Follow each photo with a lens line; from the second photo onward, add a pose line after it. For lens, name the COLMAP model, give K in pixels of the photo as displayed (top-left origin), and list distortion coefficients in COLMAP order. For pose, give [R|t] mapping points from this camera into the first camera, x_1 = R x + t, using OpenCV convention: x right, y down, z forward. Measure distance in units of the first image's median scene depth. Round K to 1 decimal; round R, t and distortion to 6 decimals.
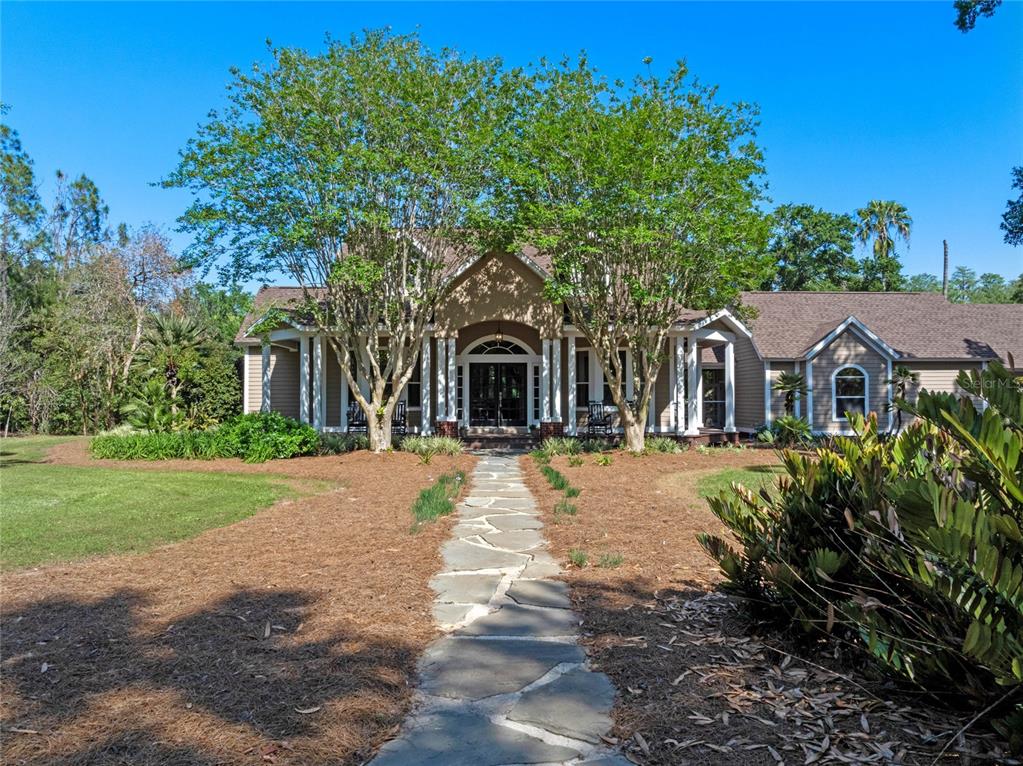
lens RADIAL K [[704.8, 0, 505.5], [0, 704.8, 381.9], [0, 0, 1]] dist [-0.022148, -0.013711]
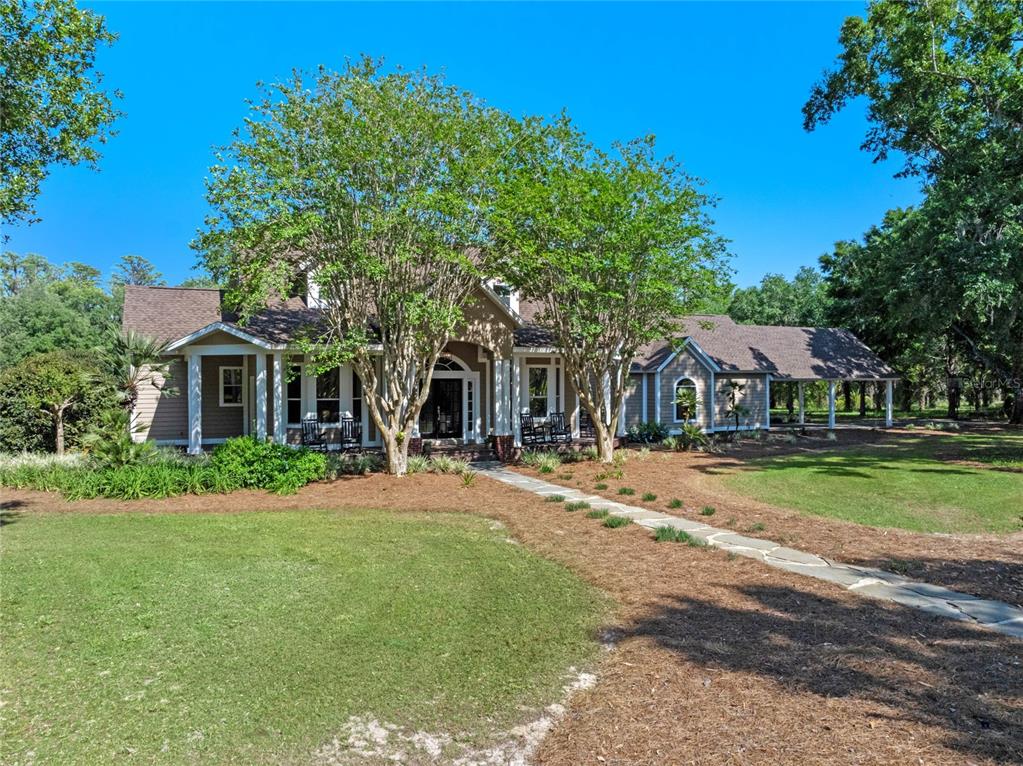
lens RADIAL K [[704.8, 0, 509.5], [0, 704.8, 380.4], [0, 0, 1]] dist [-0.022148, -0.013711]
pose [[0.919220, -0.002296, 0.393737, -0.356455], [-0.005979, 0.999786, 0.019788, -0.049707], [-0.393699, -0.020543, 0.919010, -0.017287]]
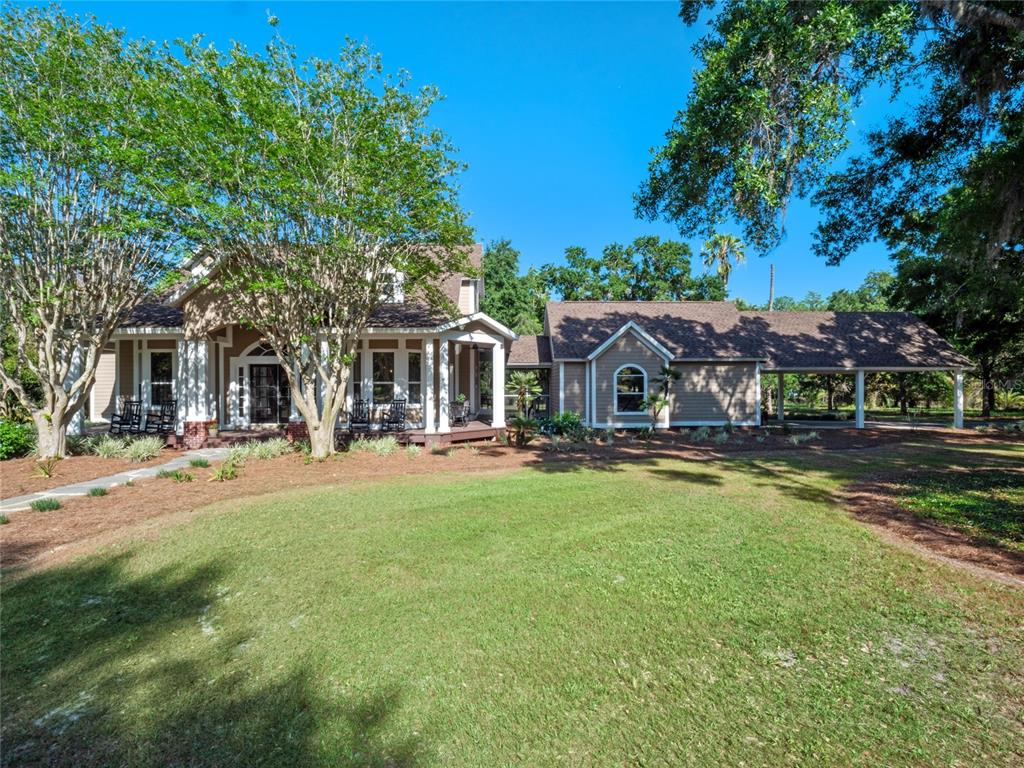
lens RADIAL K [[501.7, 0, 514.3], [0, 501.7, 383.0], [0, 0, 1]] dist [-0.008623, -0.005270]
pose [[0.999478, -0.001602, 0.032261, 0.353469], [0.001054, 0.999855, 0.017010, -0.009009], [-0.032283, -0.016968, 0.999335, 0.259251]]
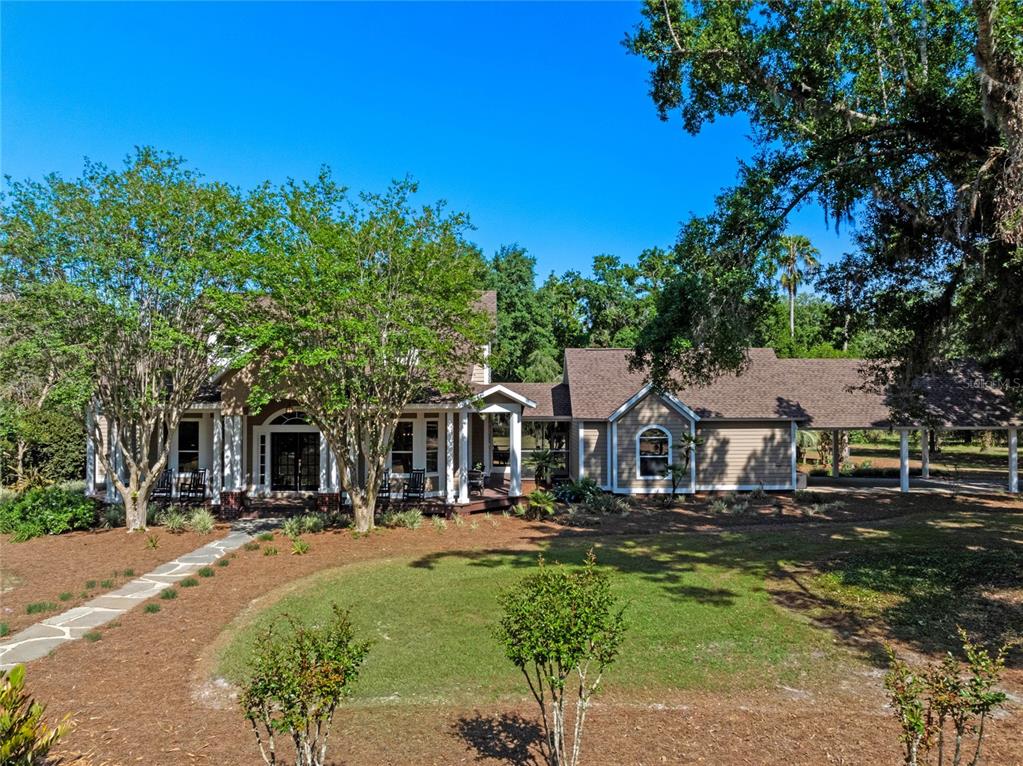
lens RADIAL K [[704.8, 0, 490.7], [0, 704.8, 388.0], [0, 0, 1]] dist [-0.022148, -0.013711]
pose [[0.999815, -0.000605, -0.019202, 0.335775], [0.000638, 0.999998, 0.001718, -0.105646], [0.019201, -0.001730, 0.999814, -0.087516]]
